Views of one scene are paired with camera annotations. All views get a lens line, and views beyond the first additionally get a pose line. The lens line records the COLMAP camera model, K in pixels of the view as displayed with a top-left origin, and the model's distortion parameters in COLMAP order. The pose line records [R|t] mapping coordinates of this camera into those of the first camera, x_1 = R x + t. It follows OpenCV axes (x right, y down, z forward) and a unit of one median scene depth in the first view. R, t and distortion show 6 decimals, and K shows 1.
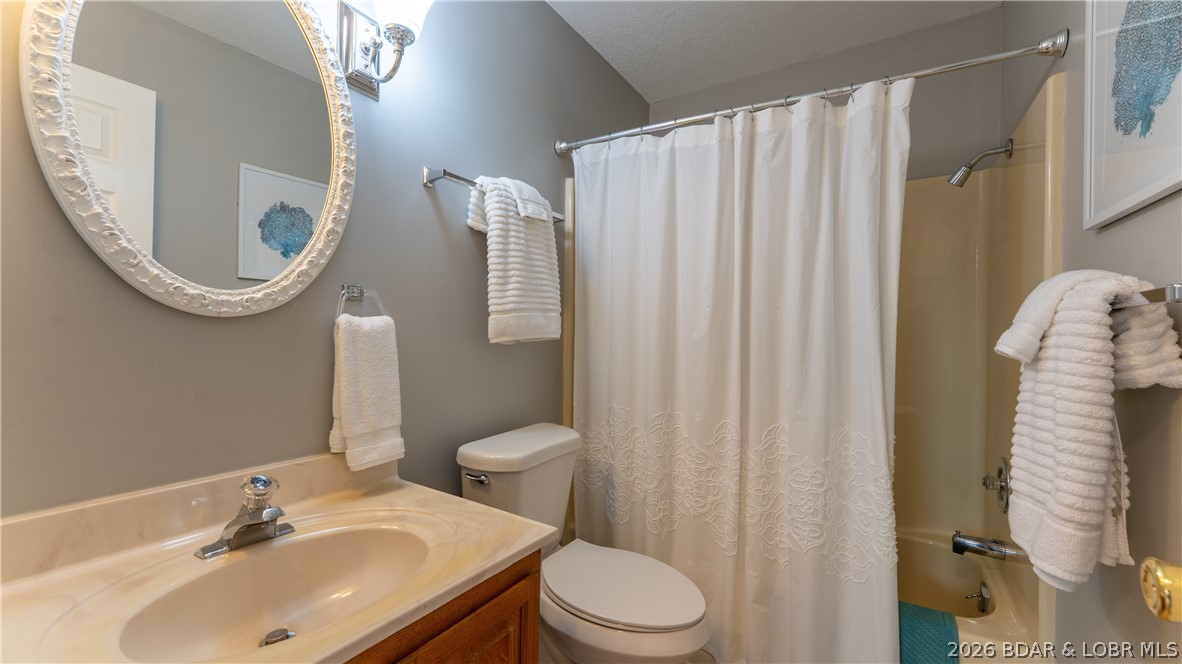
lens RADIAL K [[489.8, 0, 591.0], [0, 489.8, 332.0], [0, 0, 1]] dist [-0.002022, -0.000253]
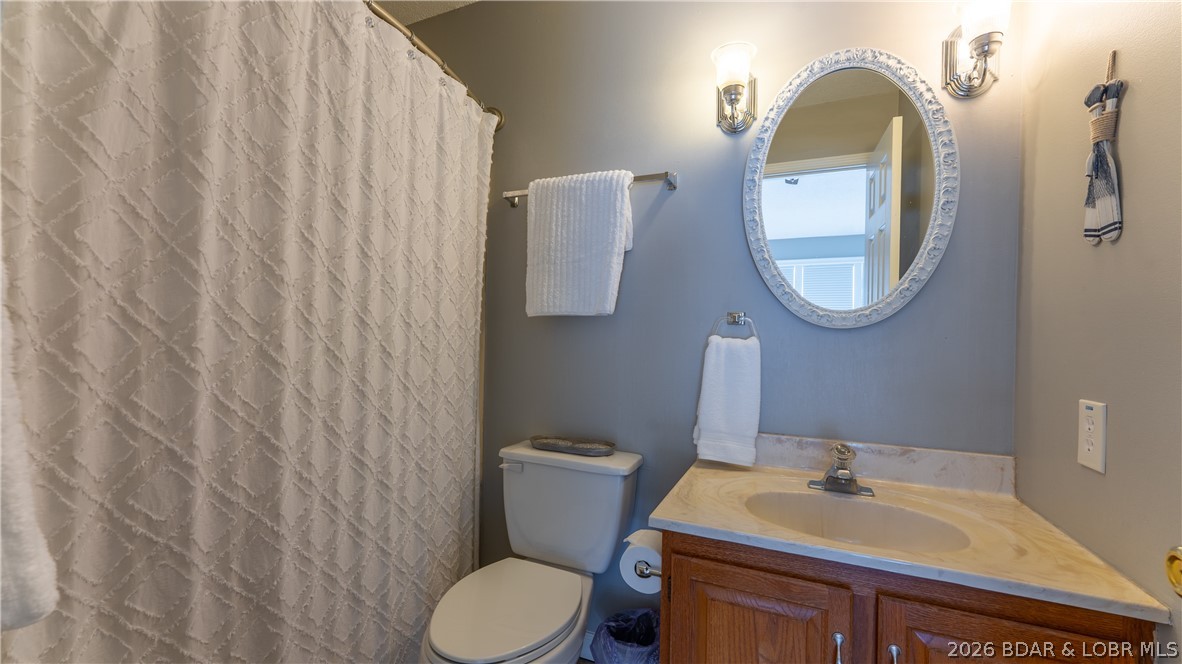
lens RADIAL K [[489.8, 0, 591.0], [0, 489.8, 332.0], [0, 0, 1]] dist [-0.002022, -0.000253]
pose [[0.293489, 0.017014, -0.955811, 0.417173], [0.002976, 0.999821, 0.018711, -0.053968], [0.955958, -0.008336, 0.293386, -0.093157]]
